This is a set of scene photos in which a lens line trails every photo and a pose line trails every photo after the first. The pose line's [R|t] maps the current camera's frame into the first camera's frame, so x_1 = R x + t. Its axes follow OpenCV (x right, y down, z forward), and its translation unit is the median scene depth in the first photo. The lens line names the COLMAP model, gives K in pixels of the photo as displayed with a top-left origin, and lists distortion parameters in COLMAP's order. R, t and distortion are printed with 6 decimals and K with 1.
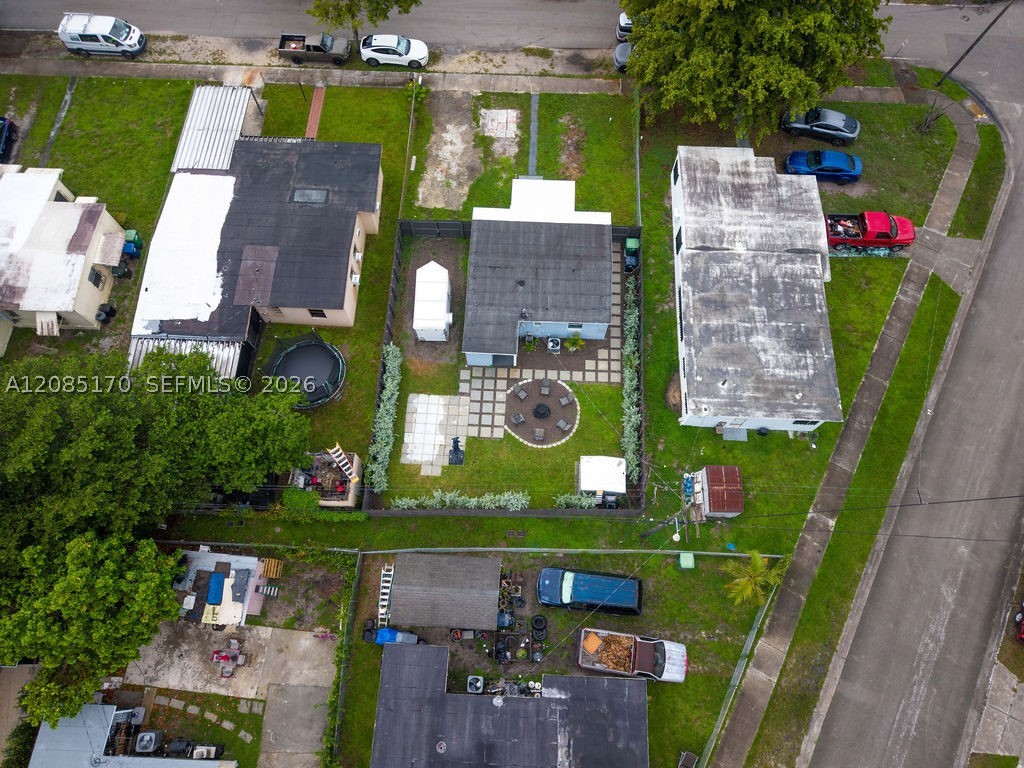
lens RADIAL K [[683.3, 0, 512.0], [0, 683.3, 384.0], [0, 0, 1]] dist [0.020576, -0.007551]
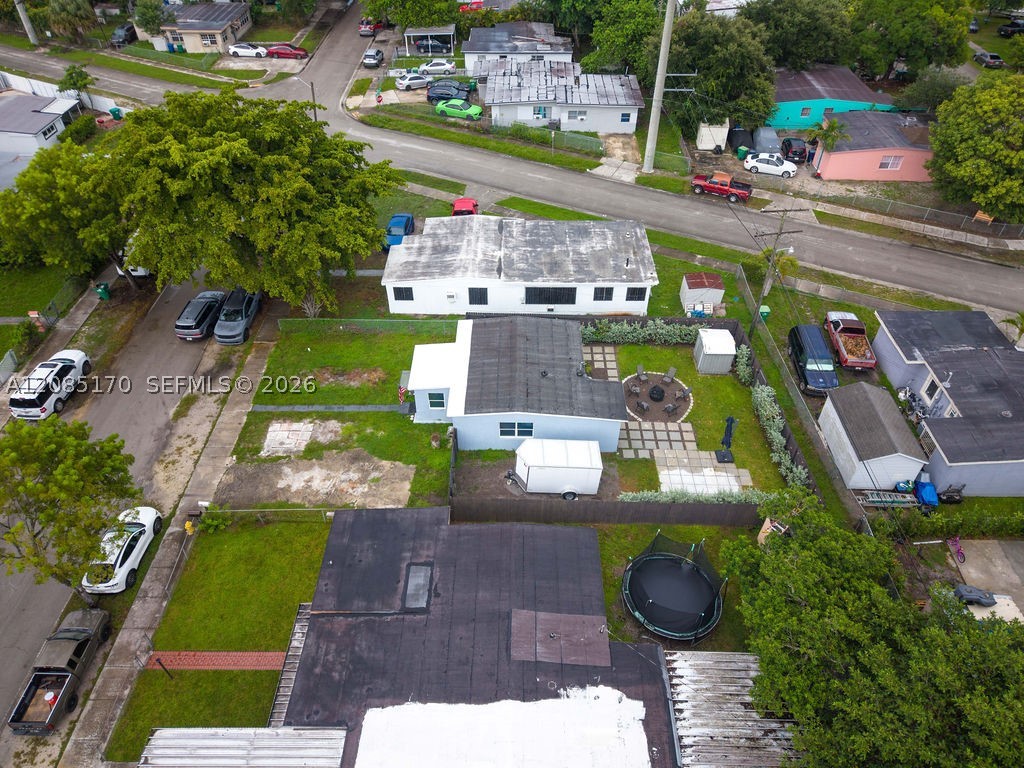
lens RADIAL K [[683.1, 0, 512.0], [0, 683.1, 384.0], [0, 0, 1]] dist [0.055616, -0.068311]
pose [[-0.032896, -0.670984, 0.740742, -0.689453], [0.928006, 0.254689, 0.271917, -0.438731], [-0.371111, 0.696358, 0.614298, 0.425475]]
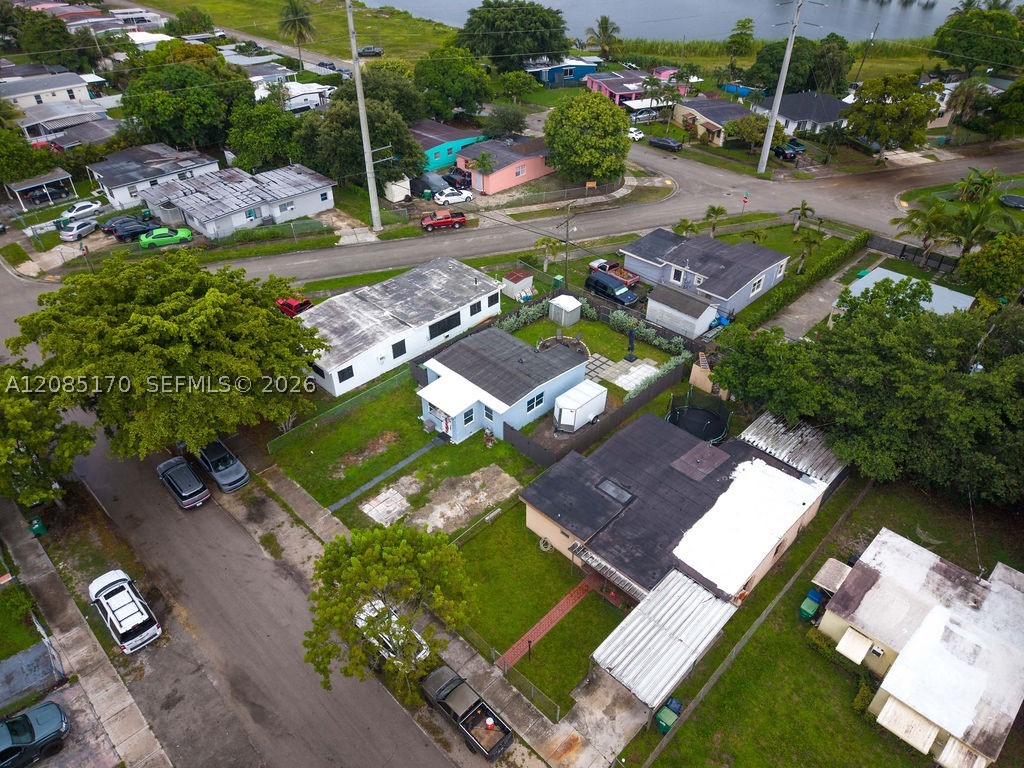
lens RADIAL K [[683.1, 0, 512.0], [0, 683.1, 384.0], [0, 0, 1]] dist [0.055616, -0.068311]
pose [[-0.742409, -0.405305, 0.533439, -0.665997], [0.622068, -0.121439, 0.773488, -1.139157], [-0.248718, 0.906080, 0.342284, 0.585603]]
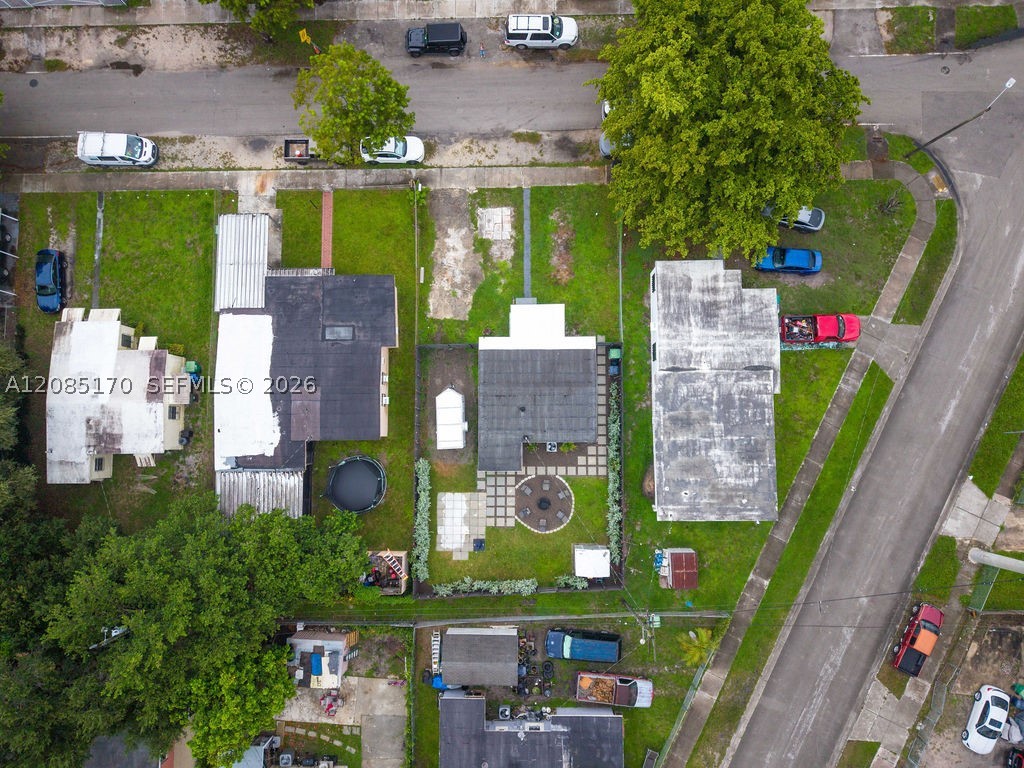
lens RADIAL K [[676.6, 0, 512.0], [0, 676.6, 384.0], [0, 0, 1]] dist [0.042491, -0.033464]
pose [[0.998518, -0.049673, -0.022253, 0.023128], [0.054026, 0.954217, 0.294197, -0.534868], [0.006621, -0.294963, 0.955486, -0.134973]]
